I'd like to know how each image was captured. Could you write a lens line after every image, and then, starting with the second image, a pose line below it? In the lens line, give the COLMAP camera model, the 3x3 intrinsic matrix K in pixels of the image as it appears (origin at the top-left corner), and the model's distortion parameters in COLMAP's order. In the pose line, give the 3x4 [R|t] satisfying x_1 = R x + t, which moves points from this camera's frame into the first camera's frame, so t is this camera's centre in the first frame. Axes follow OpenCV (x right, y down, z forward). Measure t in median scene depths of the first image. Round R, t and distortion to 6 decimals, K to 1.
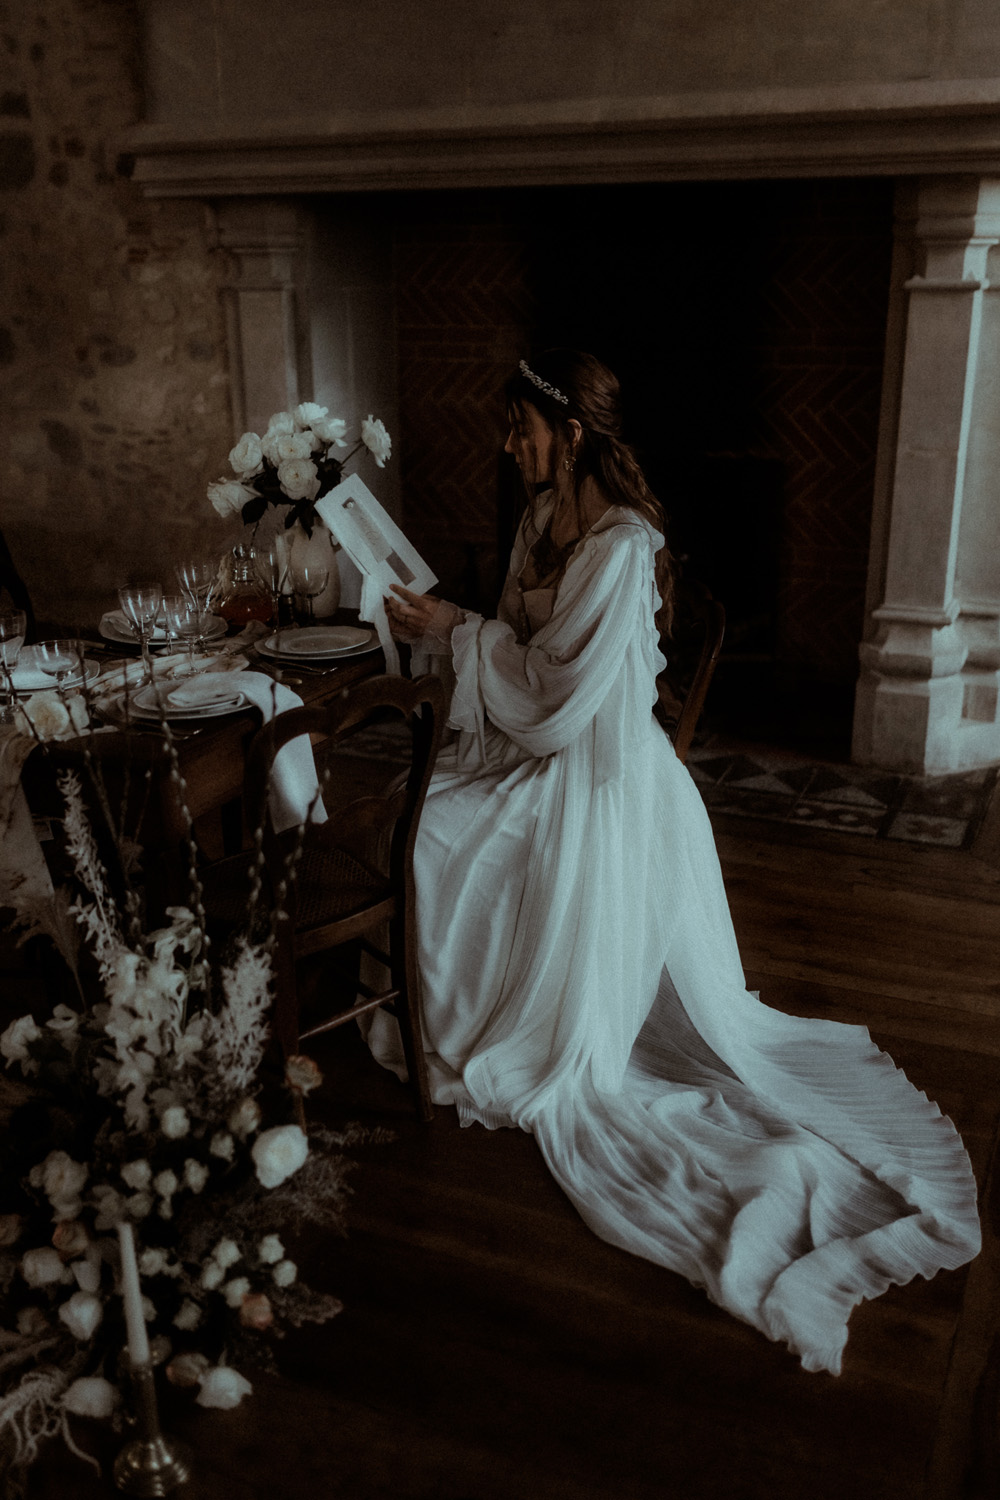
lens RADIAL K [[1428.9, 0, 531.3], [0, 1428.9, 760.5], [0, 0, 1]] dist [0.004560, 0.000000]
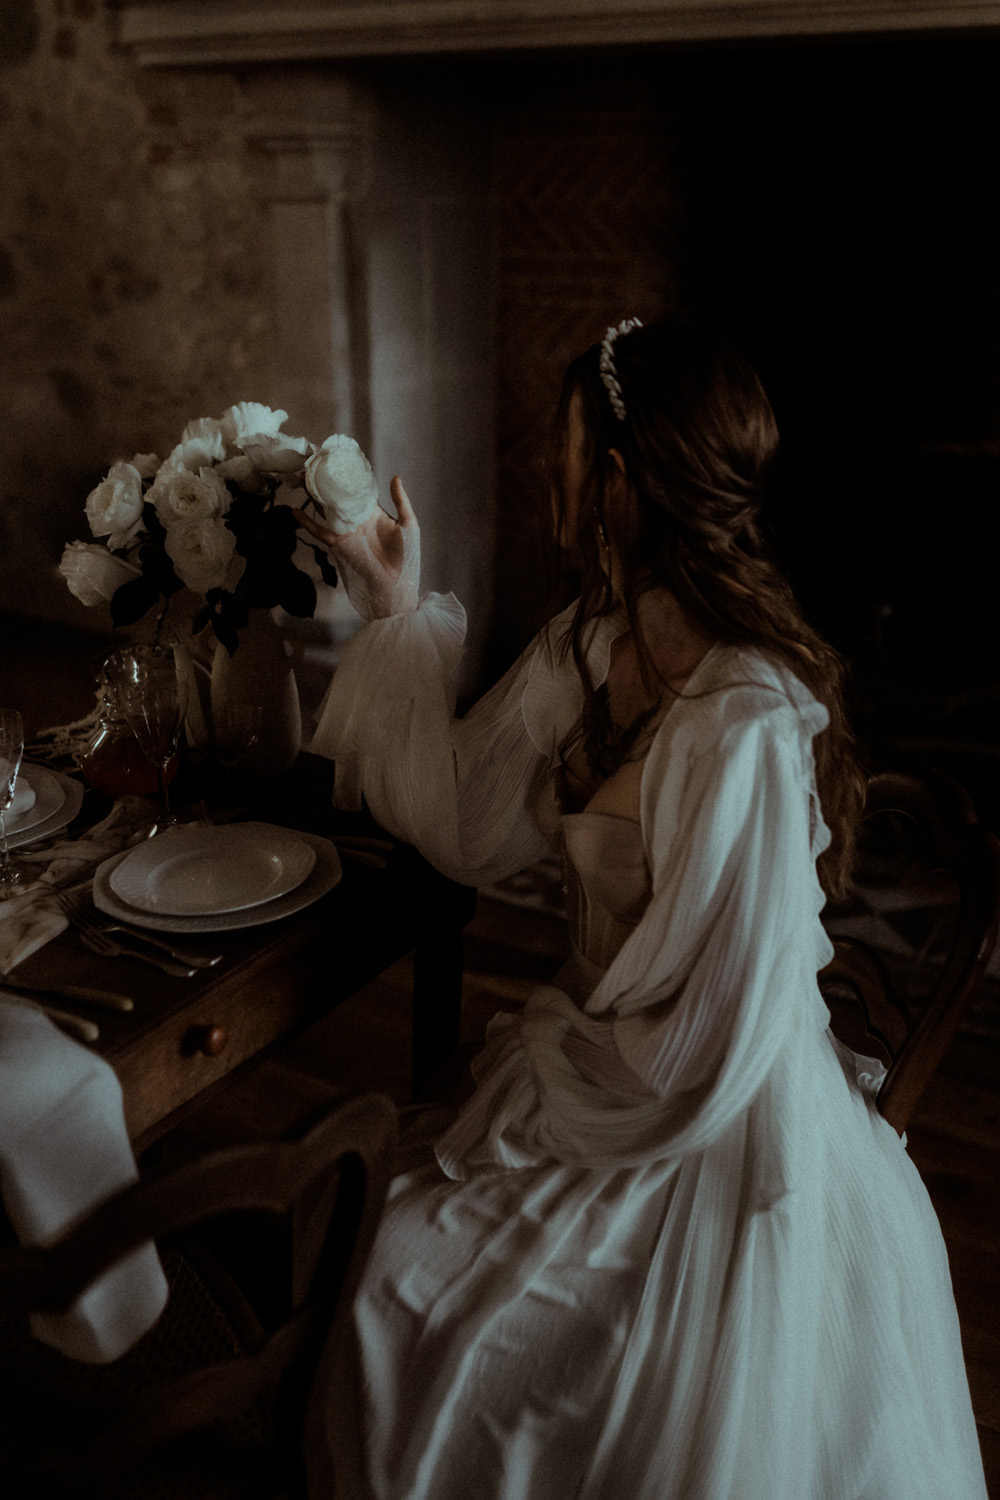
lens RADIAL K [[1428.9, 0, 532.7], [0, 1428.9, 753.1], [0, 0, 1]] dist [0.004560, 0.000000]
pose [[0.993387, 0.049462, -0.103617, 0.012390], [-0.044511, 0.997779, 0.049560, -0.086969], [0.105839, -0.044620, 0.993382, 0.267063]]
